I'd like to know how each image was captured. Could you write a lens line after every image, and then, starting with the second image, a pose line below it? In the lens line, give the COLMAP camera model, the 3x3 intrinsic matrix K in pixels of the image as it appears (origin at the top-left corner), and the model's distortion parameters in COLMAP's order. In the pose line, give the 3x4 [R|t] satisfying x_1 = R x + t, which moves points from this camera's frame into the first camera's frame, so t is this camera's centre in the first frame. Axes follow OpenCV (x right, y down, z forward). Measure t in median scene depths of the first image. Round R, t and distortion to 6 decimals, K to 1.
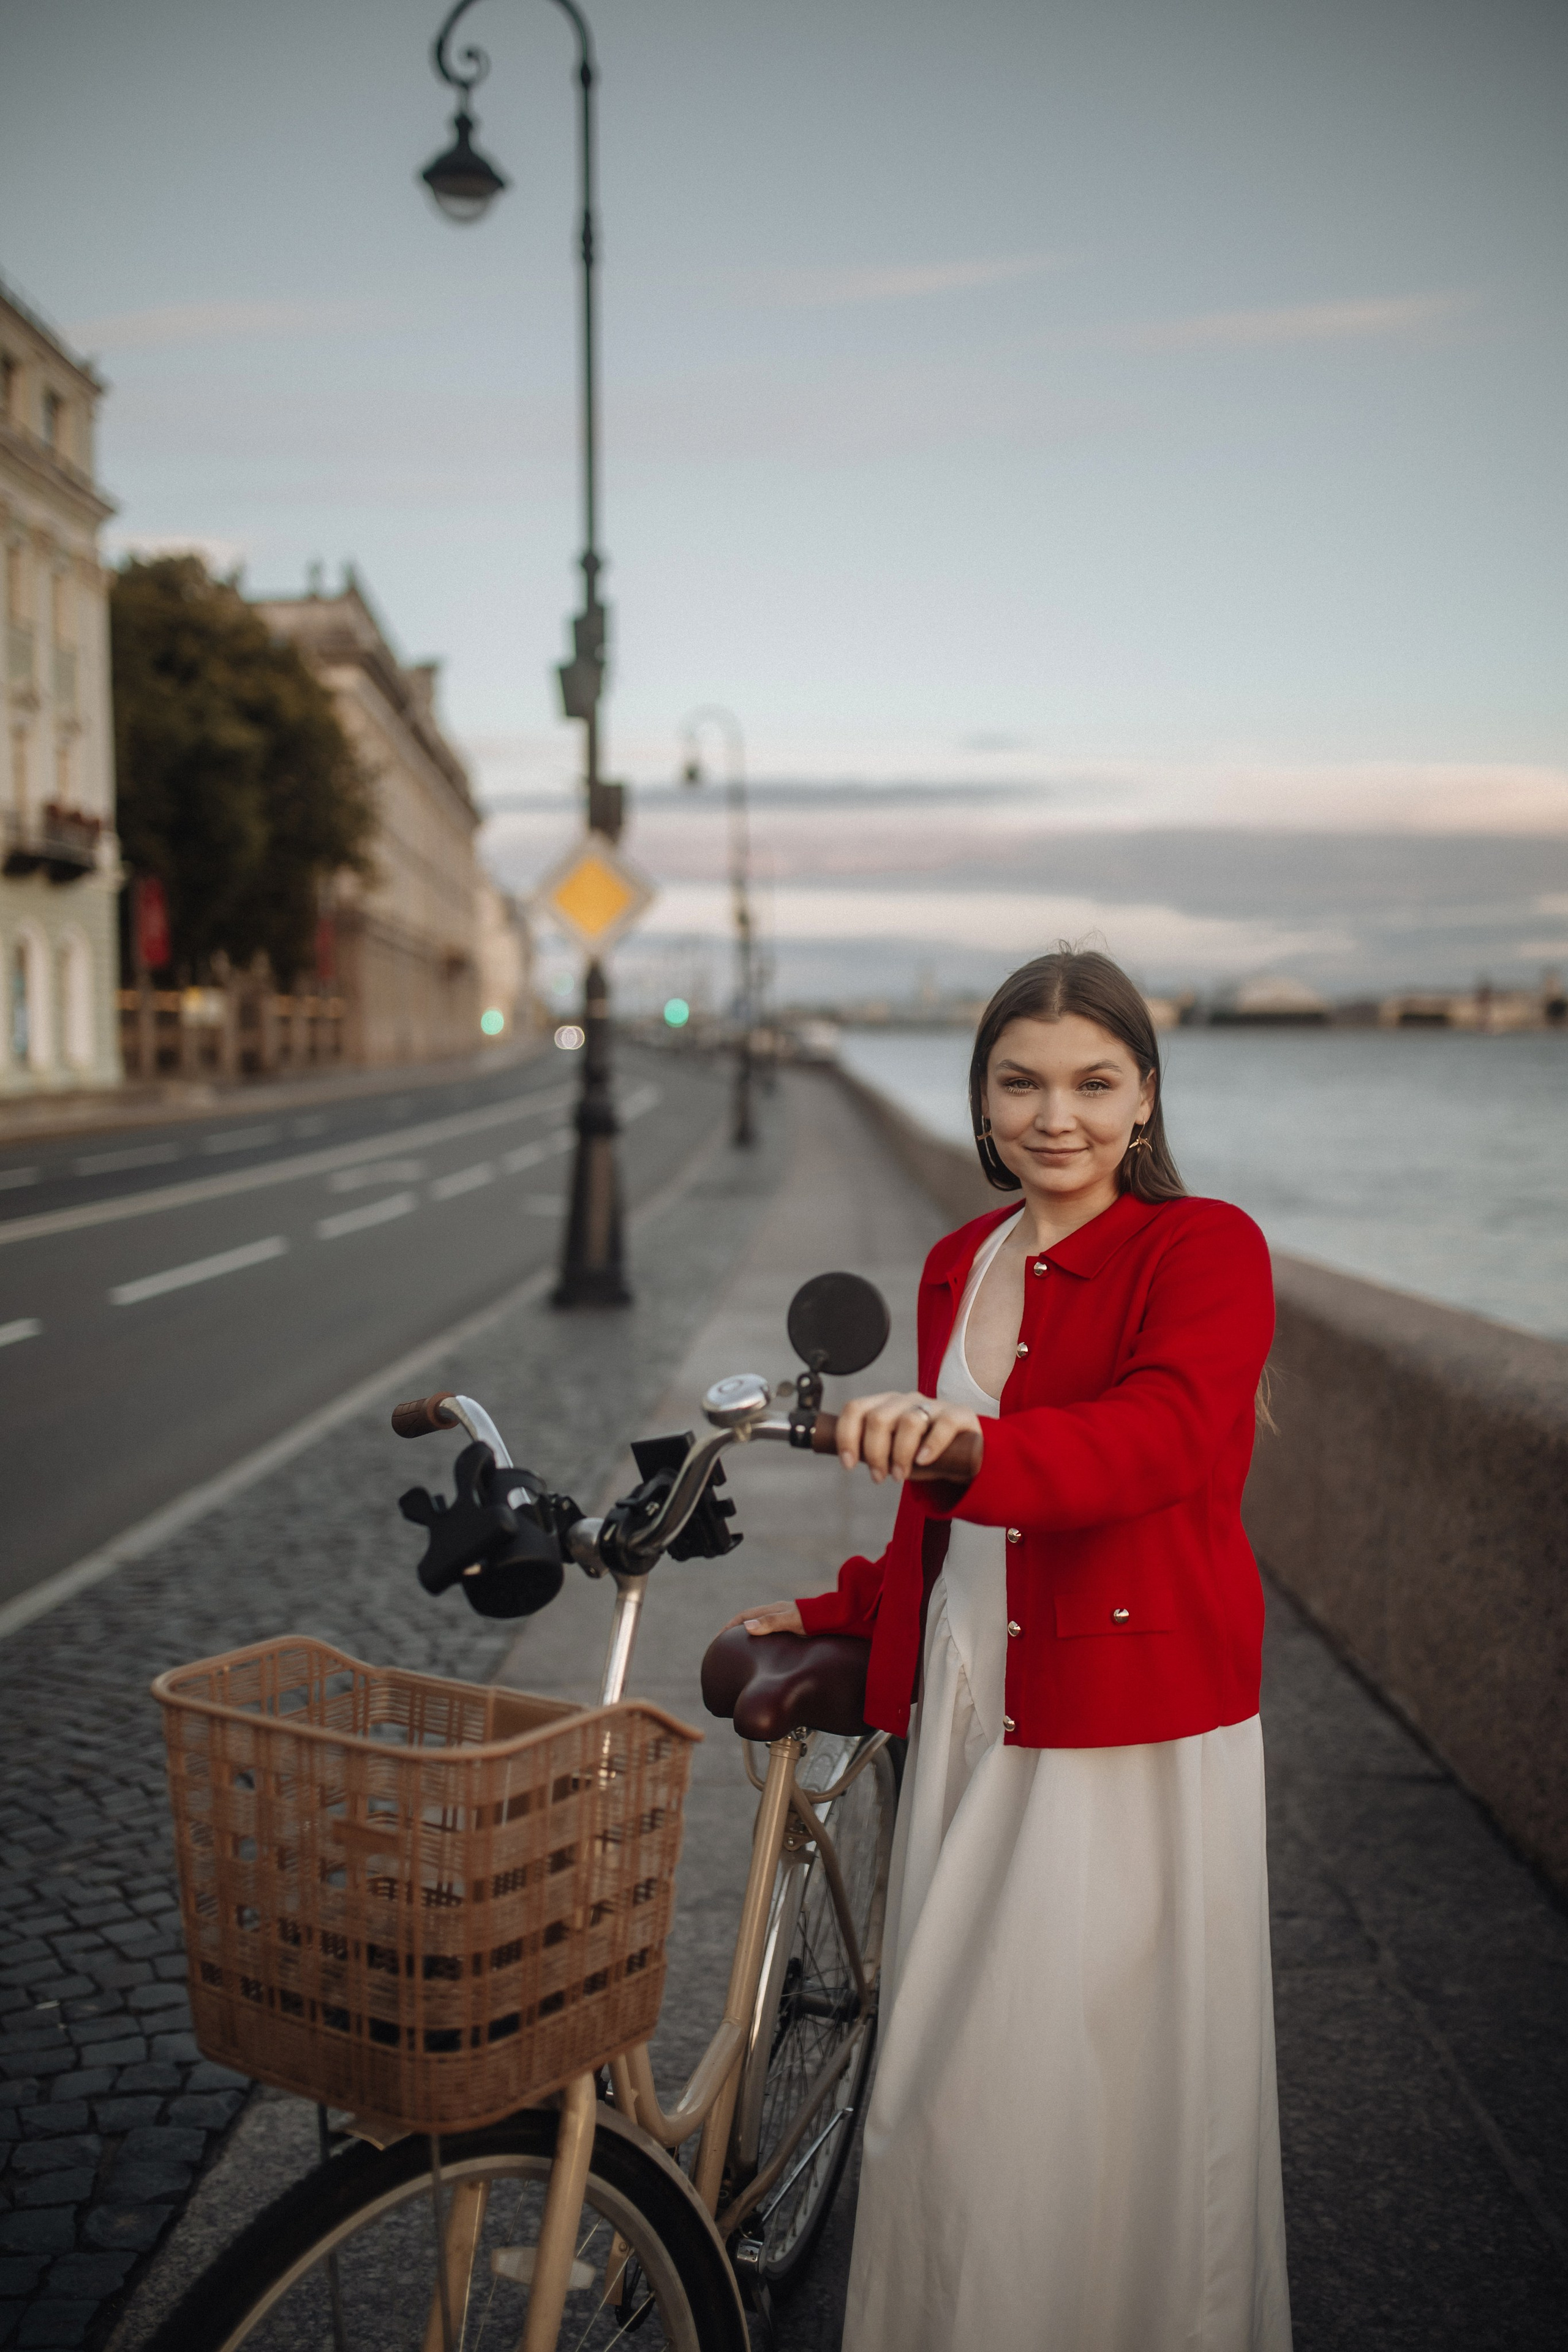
lens RADIAL K [[2277.2, 0, 794.3], [0, 2277.2, 1186.3], [0, 0, 1]] dist [-0.069054, 0.106141]
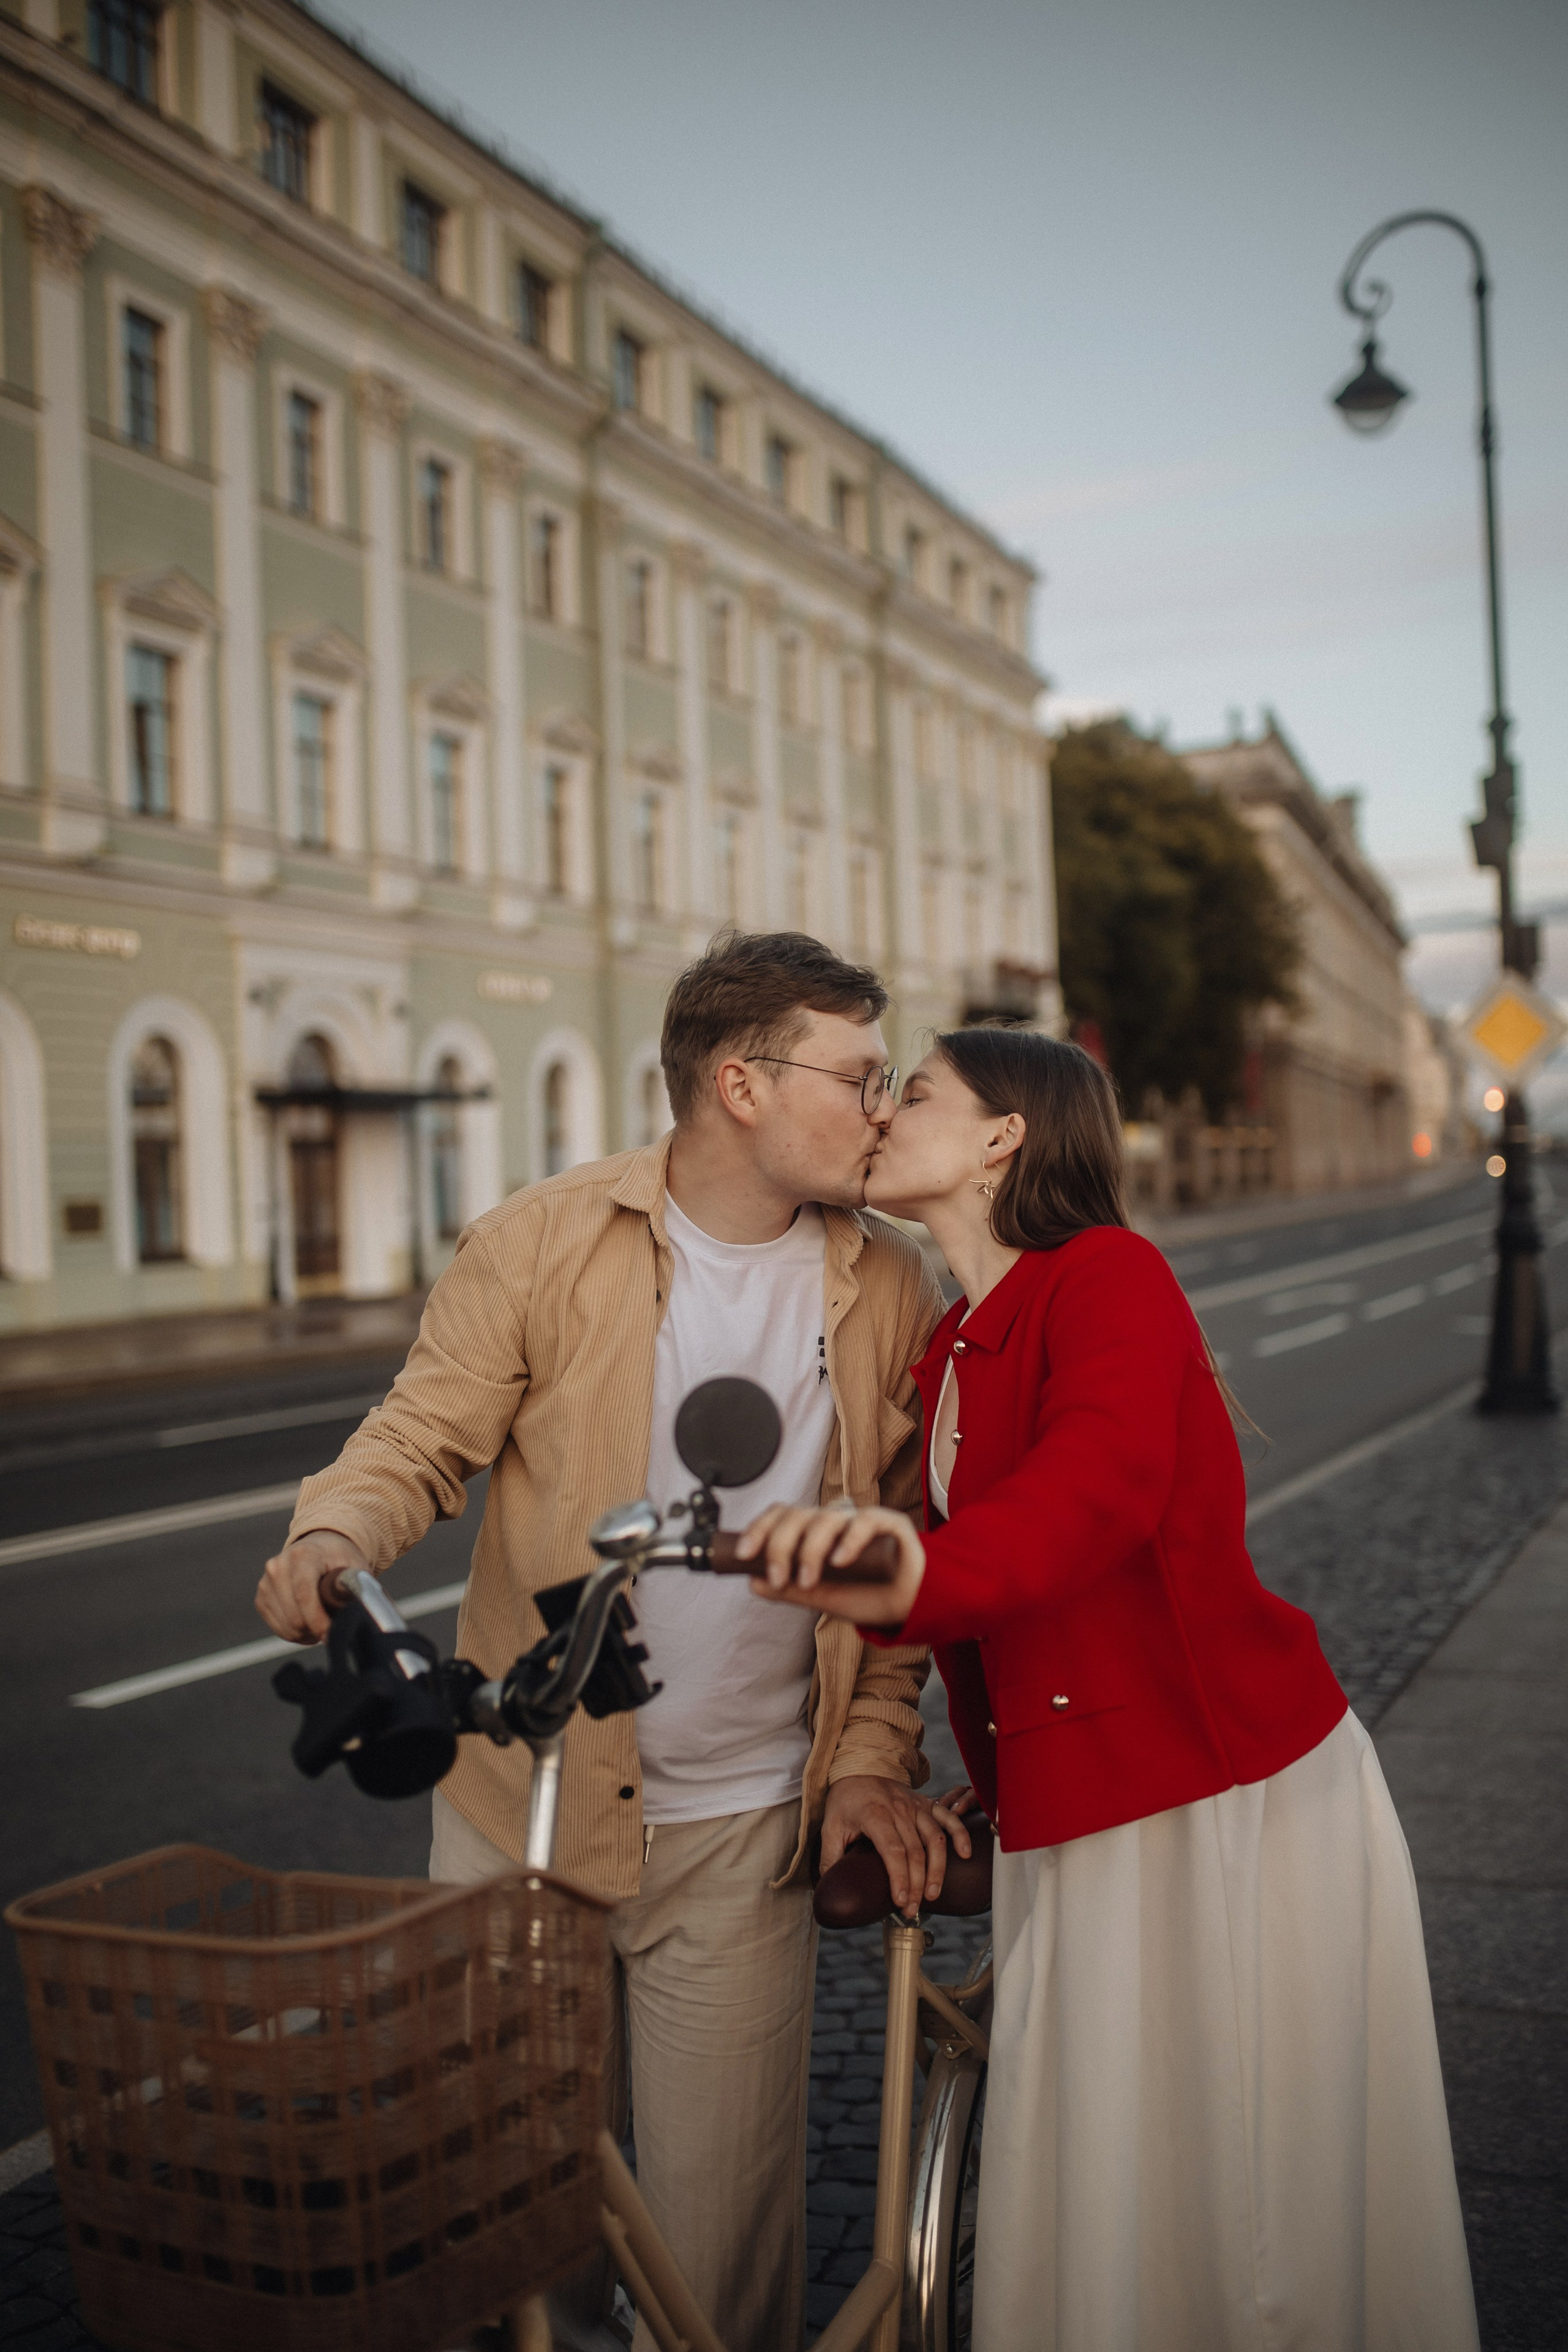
lens RADIAL K [[2289.1, 0, 797.7], [0, 2289.1, 1207.6], [0, 0, 1]] dist [-0.080688, 0.120401]
pose [[0.920673, -0.024391, -0.389573, 0.006564], [0.005888, 0.998800, -0.048619, 0.002525], [0.390291, 0.042469, 0.919711, -0.042924]]
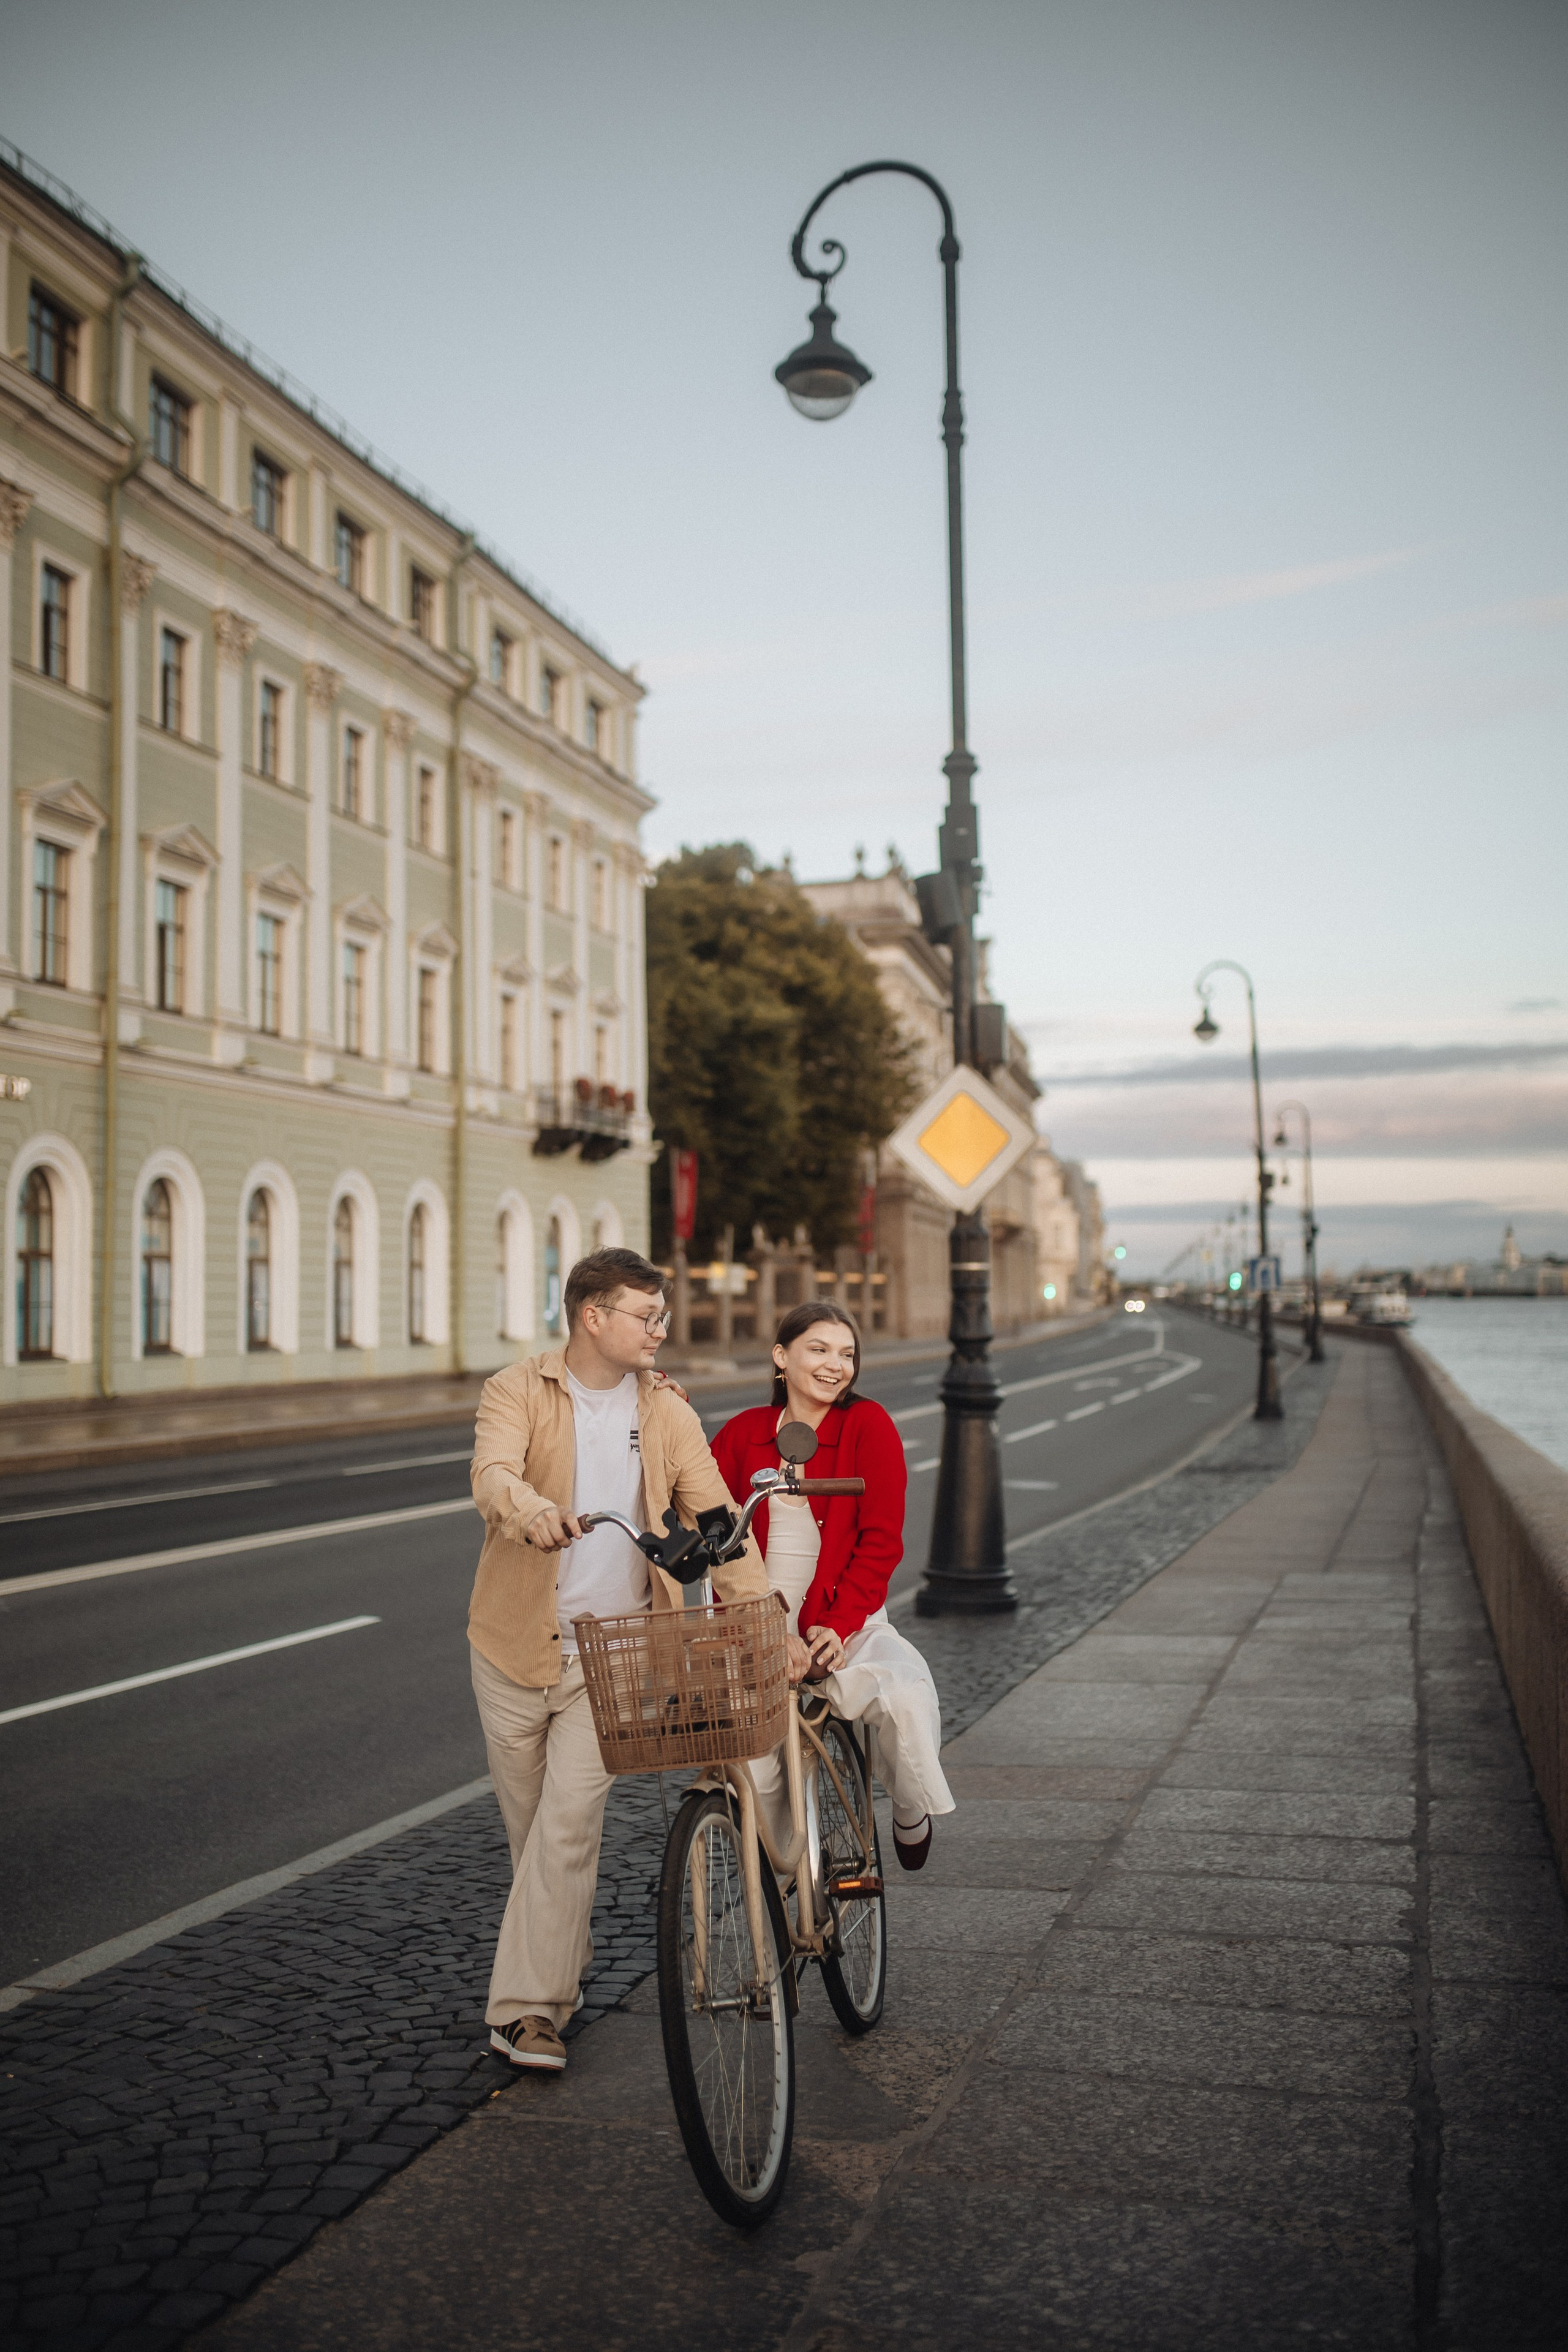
lens RADIAL K [[2231.0, 0, 795.5], [0, 2231.0, 1187.5], [0, 0, 1]] dist [-0.066900, 0.097164]
pose [[0.966611, -0.021218, -0.255367, 0.023603], [-0.009444, 0.992939, -0.118246, -0.002579], [0.256073, 0.116710, 0.959586, 0.058468]]
